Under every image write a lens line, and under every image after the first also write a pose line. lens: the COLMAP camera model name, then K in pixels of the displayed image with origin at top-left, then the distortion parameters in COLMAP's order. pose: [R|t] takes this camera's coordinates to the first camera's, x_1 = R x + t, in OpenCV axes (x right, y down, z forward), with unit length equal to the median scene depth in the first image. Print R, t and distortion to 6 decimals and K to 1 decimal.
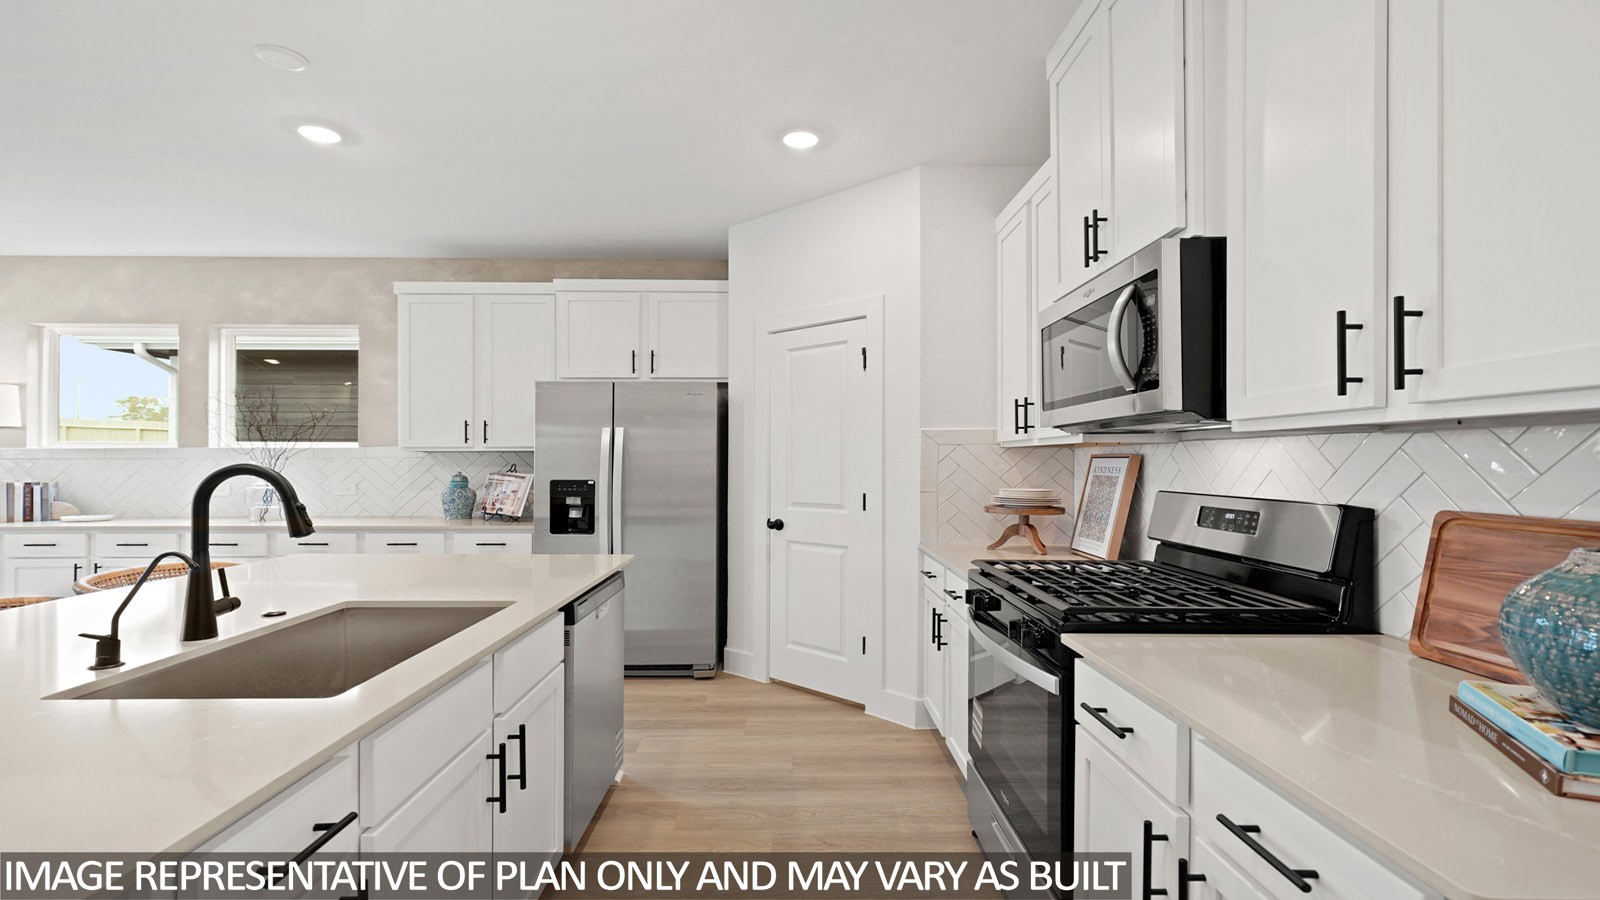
lens RADIAL K [[751.9, 0, 805.8], [0, 751.9, 456.6], [0, 0, 1]] dist [0.001786, -0.000244]
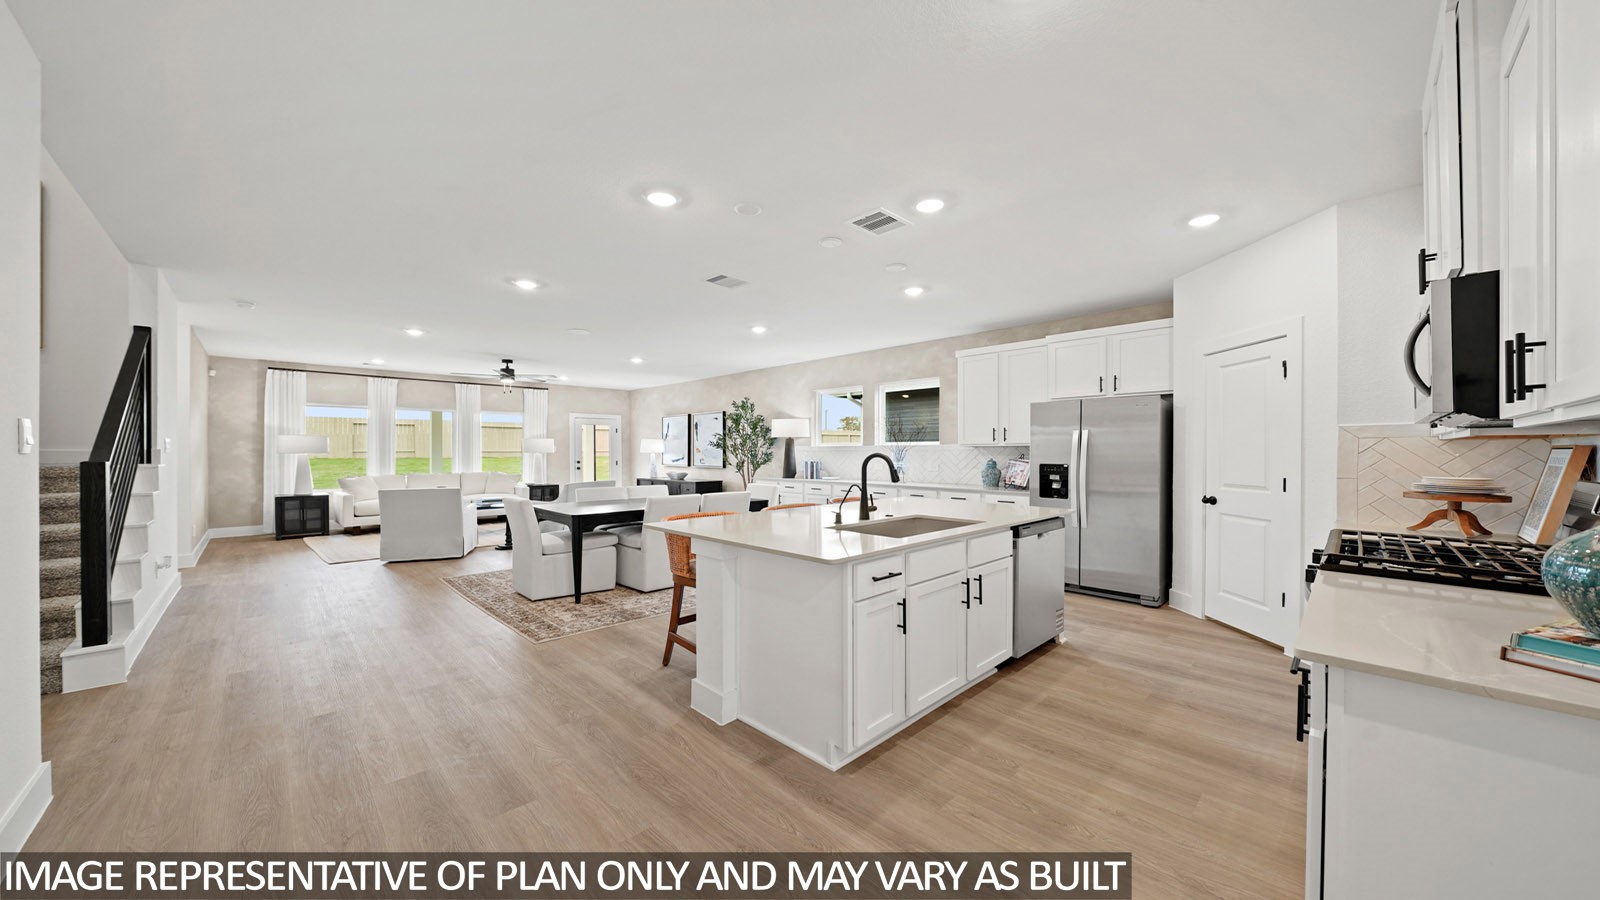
lens RADIAL K [[546.5, 0, 800.4], [0, 546.5, 451.6], [0, 0, 1]] dist [-0.006090, 0.000175]
pose [[0.685811, -0.000914, -0.727779, 0.160147], [0.004679, 0.999984, 0.003153, -0.000981], [0.727765, -0.005568, 0.685804, -0.173793]]
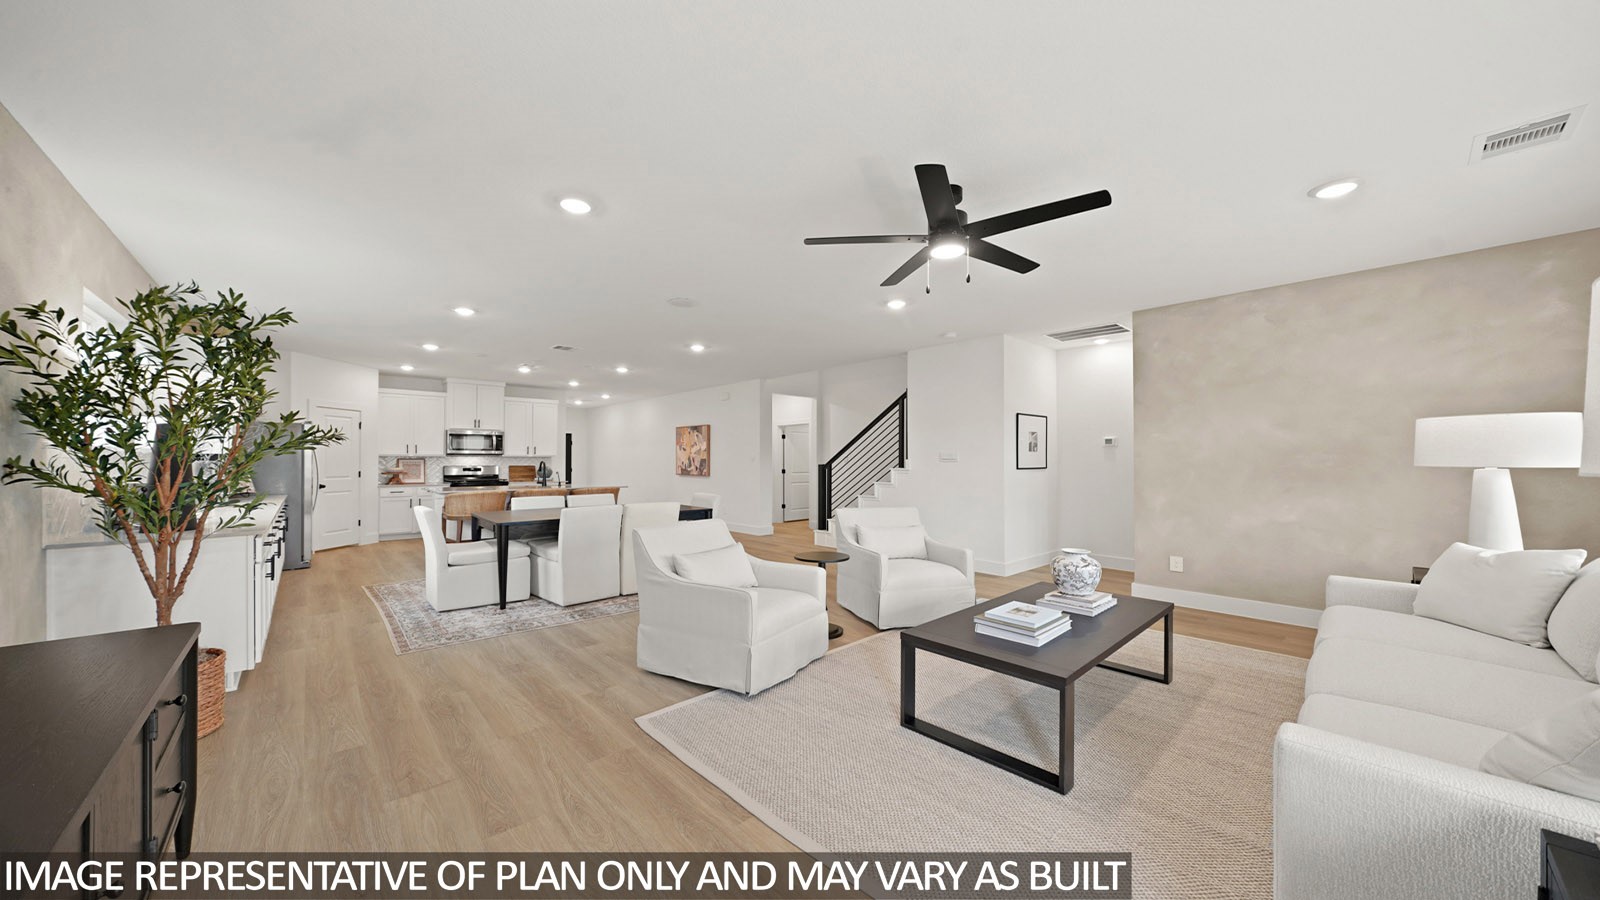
lens RADIAL K [[546.5, 0, 811.4], [0, 546.5, 457.6], [0, 0, 1]] dist [-0.006090, 0.000175]
pose [[-0.666536, 0.001790, 0.745471, -2.399458], [-0.005200, 0.999962, -0.007050, 0.000928], [-0.745455, -0.008575, -0.666501, 0.983346]]
